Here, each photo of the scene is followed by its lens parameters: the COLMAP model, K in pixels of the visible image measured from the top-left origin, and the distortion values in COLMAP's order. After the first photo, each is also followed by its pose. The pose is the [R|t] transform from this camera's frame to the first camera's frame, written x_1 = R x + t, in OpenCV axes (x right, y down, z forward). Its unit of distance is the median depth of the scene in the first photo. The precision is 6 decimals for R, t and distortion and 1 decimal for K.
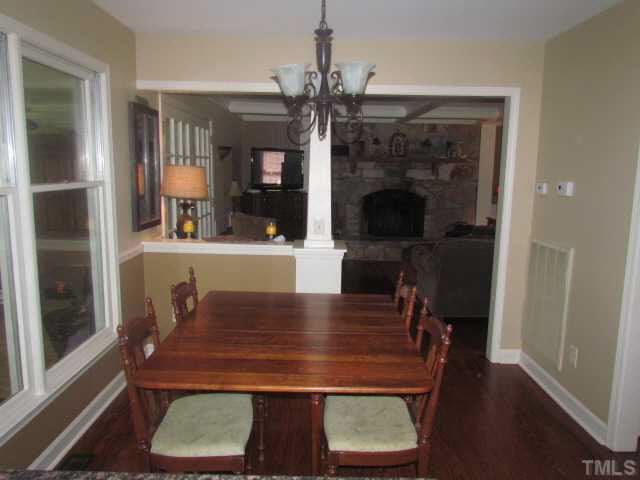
lens RADIAL K [[466.9, 0, 320.0], [0, 466.9, 240.0], [0, 0, 1]] dist [-0.003230, 0.000929]
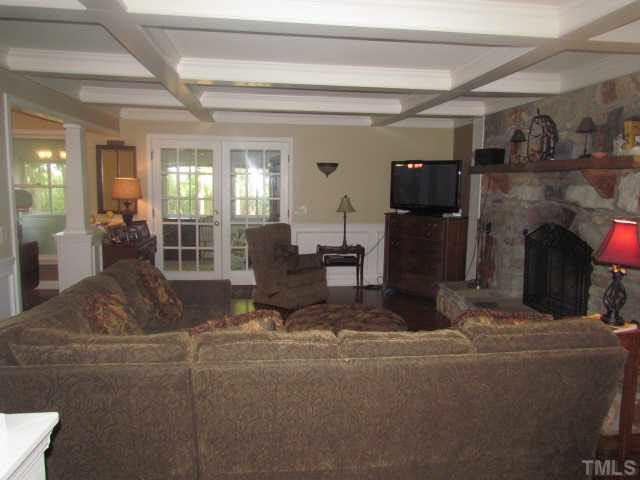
lens RADIAL K [[446.6, 0, 320.0], [0, 446.6, 240.0], [0, 0, 1]] dist [0.001944, 0.001541]
pose [[0.115766, 0.114239, -0.986685, 0.629125], [-0.162274, 0.982193, 0.094679, -0.097441], [0.979931, 0.149153, 0.132243, 0.692896]]
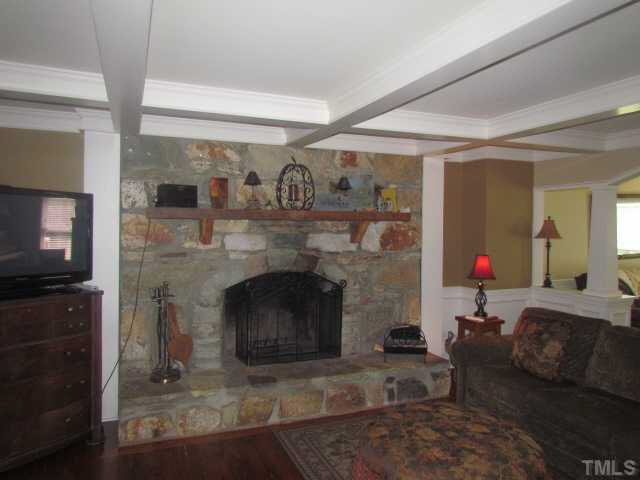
lens RADIAL K [[466.9, 0, 320.0], [0, 466.9, 240.0], [0, 0, 1]] dist [-0.003230, 0.000929]
pose [[0.929565, -0.018669, 0.368184, 0.002171], [0.060188, 0.993002, -0.101607, -0.088909], [-0.363711, 0.116610, 0.924184, 0.505035]]
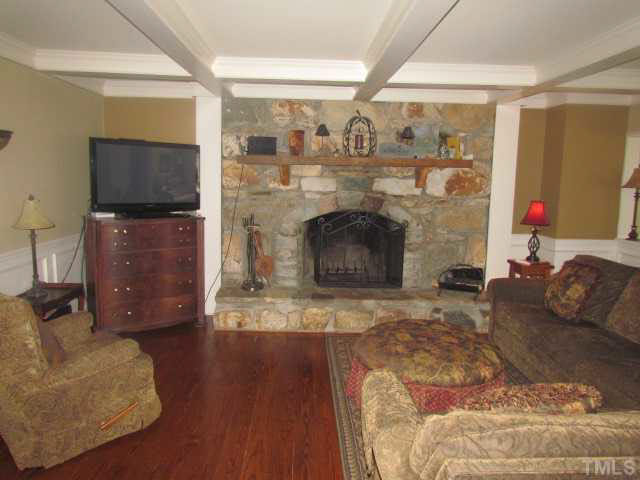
lens RADIAL K [[475.8, 0, 320.0], [0, 475.8, 240.0], [0, 0, 1]] dist [-0.013088, -0.003746]
pose [[0.999748, 0.000904, 0.022443, 0.101844], [-0.000688, 0.999953, -0.009644, -0.064986], [-0.022450, 0.009626, 0.999702, 0.386471]]
